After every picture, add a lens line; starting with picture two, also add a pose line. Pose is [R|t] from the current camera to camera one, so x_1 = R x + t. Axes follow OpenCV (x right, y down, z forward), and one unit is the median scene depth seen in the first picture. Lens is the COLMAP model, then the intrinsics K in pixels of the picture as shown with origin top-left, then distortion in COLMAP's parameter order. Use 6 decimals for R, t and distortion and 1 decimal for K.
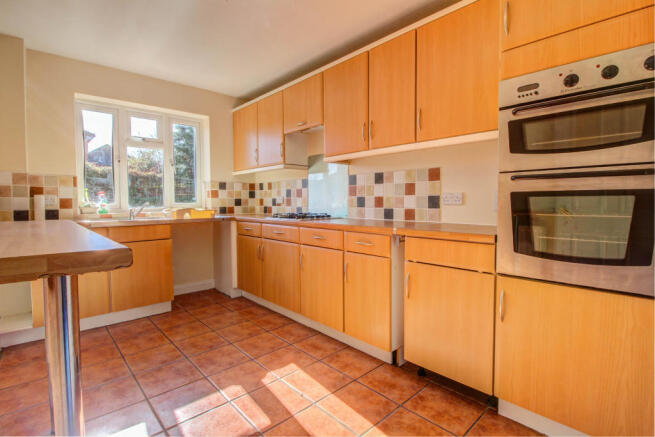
lens RADIAL K [[318.4, 0, 328.0], [0, 318.4, 216.8], [0, 0, 1]] dist [0.000756, -0.000252]
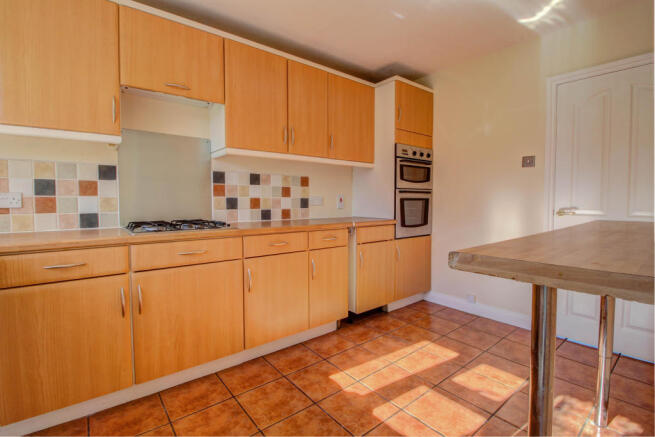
lens RADIAL K [[304.1, 0, 327.8], [0, 304.1, 215.4], [0, 0, 1]] dist [-0.006119, -0.002385]
pose [[0.062058, -0.047709, 0.996932, -0.839699], [0.047696, 0.997857, 0.044785, -0.044591], [-0.996932, 0.044770, 0.064200, 0.784890]]
